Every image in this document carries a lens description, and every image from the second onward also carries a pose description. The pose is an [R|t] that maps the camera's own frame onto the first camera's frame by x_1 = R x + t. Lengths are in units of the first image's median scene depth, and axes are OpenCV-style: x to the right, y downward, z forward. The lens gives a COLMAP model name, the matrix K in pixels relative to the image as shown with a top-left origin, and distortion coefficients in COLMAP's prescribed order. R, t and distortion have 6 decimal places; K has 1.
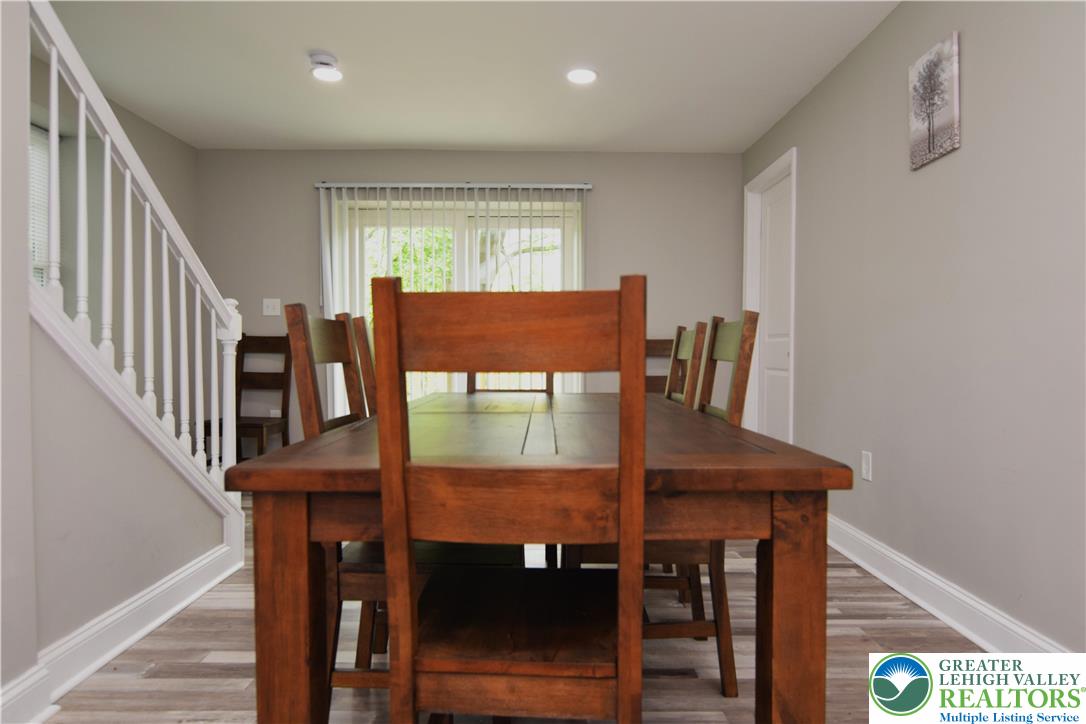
lens RADIAL K [[637.9, 0, 545.9], [0, 637.9, 362.0], [0, 0, 1]] dist [-0.005468, -0.006670]
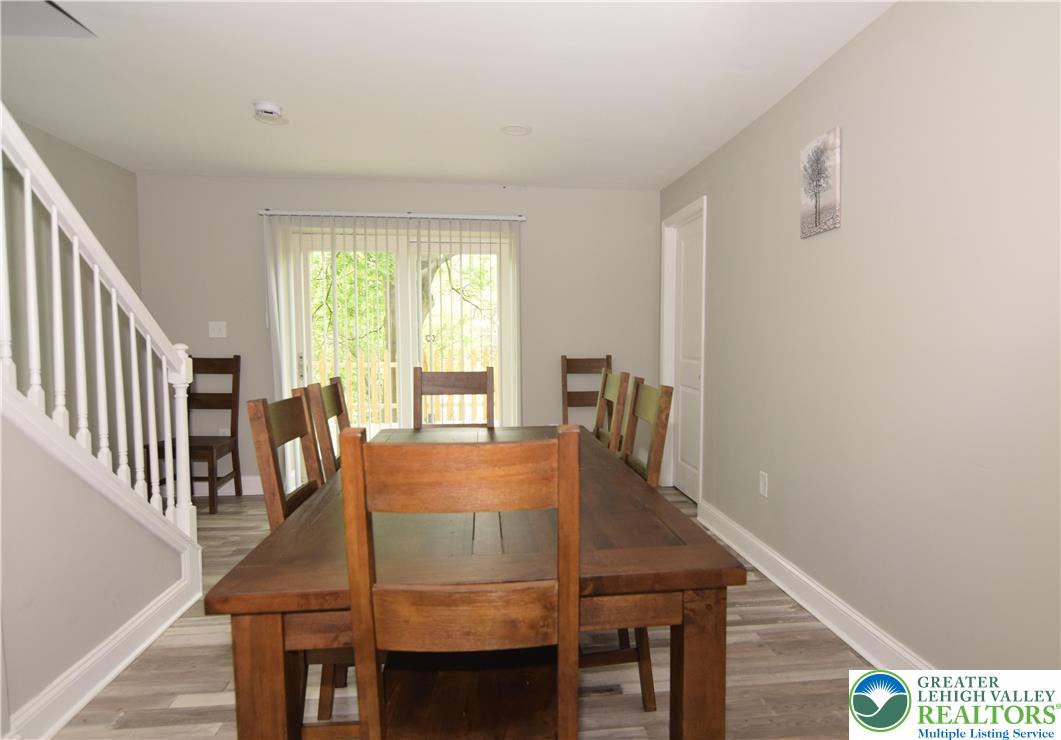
lens RADIAL K [[591.5, 0, 550.3], [0, 591.5, 371.4], [0, 0, 1]] dist [-0.009533, -0.005782]
pose [[0.993419, -0.011449, 0.113964, -0.009454], [0.007134, 0.999245, 0.038200, -0.130152], [-0.114315, -0.037136, 0.992750, -0.035727]]
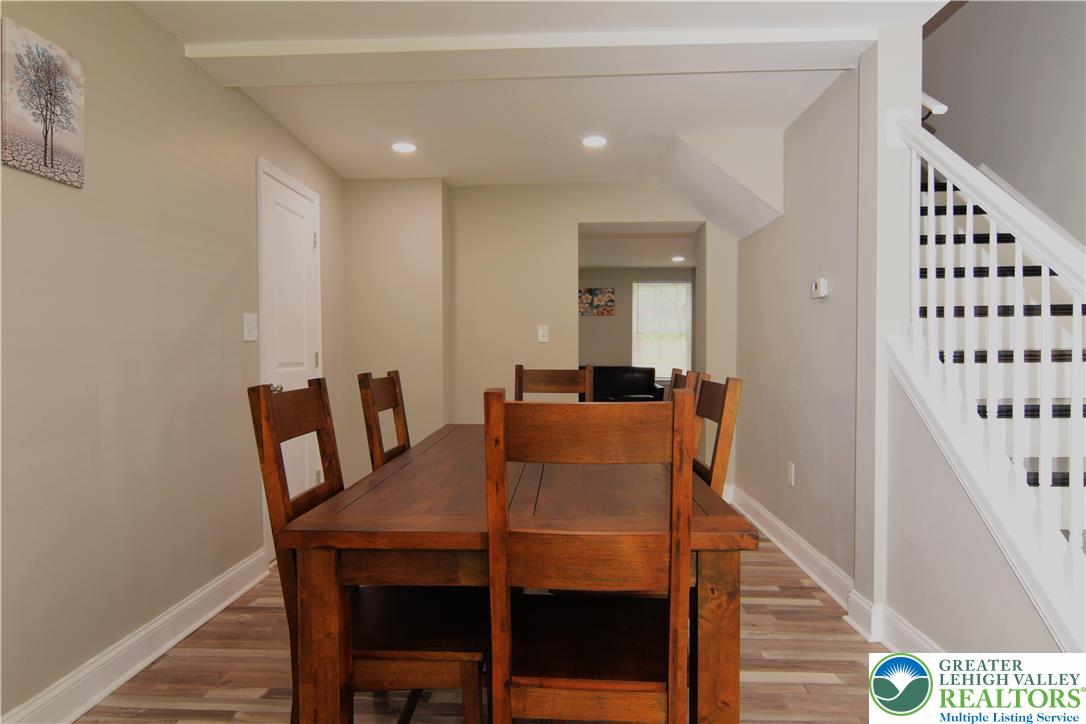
lens RADIAL K [[637.9, 0, 541.1], [0, 637.9, 362.2], [0, 0, 1]] dist [-0.005468, -0.006670]
pose [[-0.999055, -0.000013, 0.043455, -0.063202], [0.001824, 0.999106, 0.042236, -0.139338], [-0.043416, 0.042275, -0.998162, 2.130218]]
